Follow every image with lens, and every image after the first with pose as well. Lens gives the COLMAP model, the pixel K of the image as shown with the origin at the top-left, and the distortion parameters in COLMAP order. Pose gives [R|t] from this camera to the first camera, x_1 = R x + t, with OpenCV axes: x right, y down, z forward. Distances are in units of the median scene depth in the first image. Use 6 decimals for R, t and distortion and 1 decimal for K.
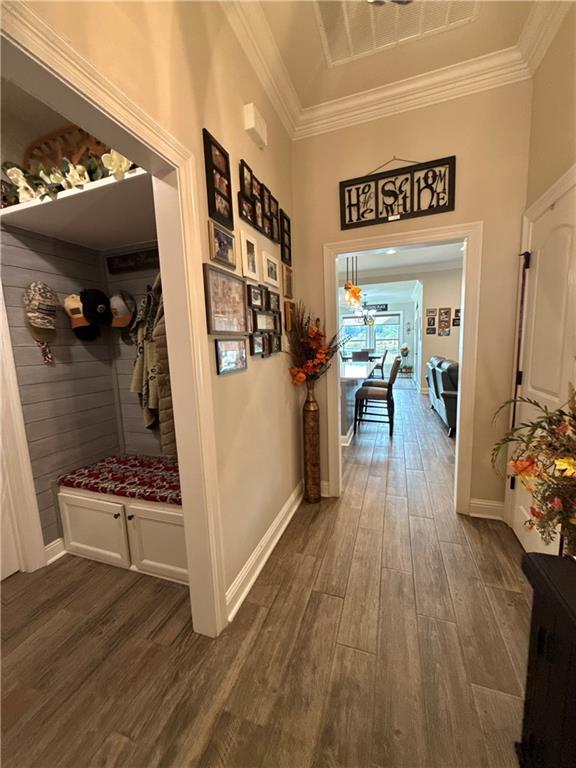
lens RADIAL K [[306.2, 0, 288.5], [0, 306.2, 384.2], [0, 0, 1]] dist [-0.001846, 0.000512]
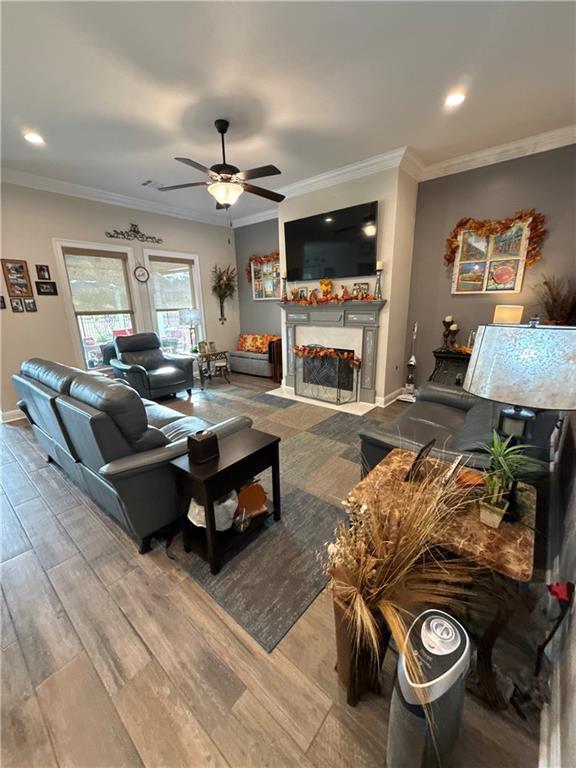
lens RADIAL K [[306.2, 0, 290.5], [0, 306.2, 384.1], [0, 0, 1]] dist [-0.001846, 0.000512]
pose [[0.350721, -0.212416, 0.912071, 0.533291], [0.131732, 0.975442, 0.176520, -0.243736], [-0.927168, 0.058240, 0.370091, 1.327650]]
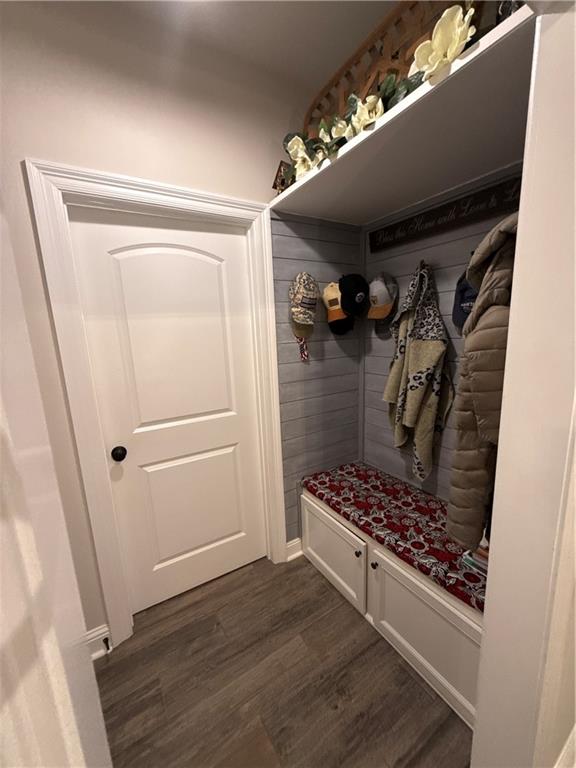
lens RADIAL K [[306.2, 0, 287.6], [0, 306.2, 384.0], [0, 0, 1]] dist [-0.001846, 0.000512]
pose [[0.779400, 0.121389, -0.614654, -0.236525], [-0.073680, 0.992002, 0.102484, -0.088466], [0.622179, -0.034589, 0.782111, 0.229874]]
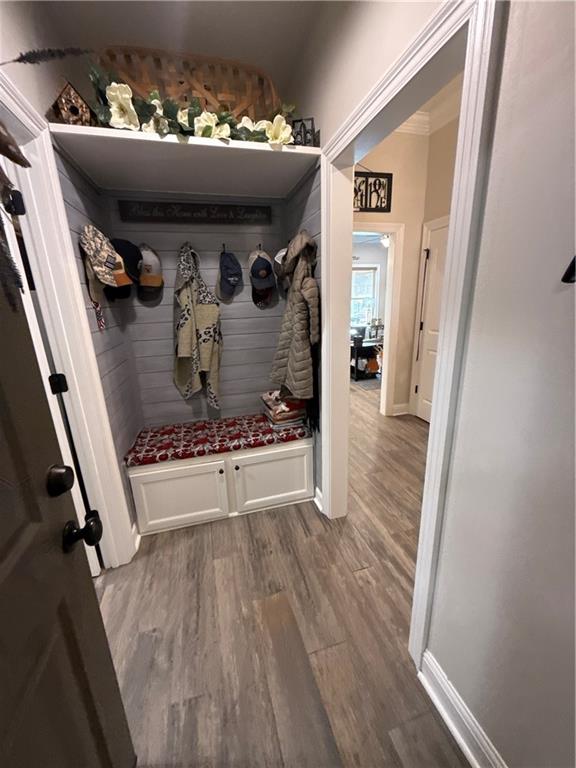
lens RADIAL K [[306.2, 0, 288.5], [0, 306.2, 384.8], [0, 0, 1]] dist [-0.001846, 0.000512]
pose [[0.817211, -0.144474, 0.557937, -0.845312], [0.078664, 0.986972, 0.140350, 0.003193], [-0.570945, -0.070806, 0.817929, 0.019049]]
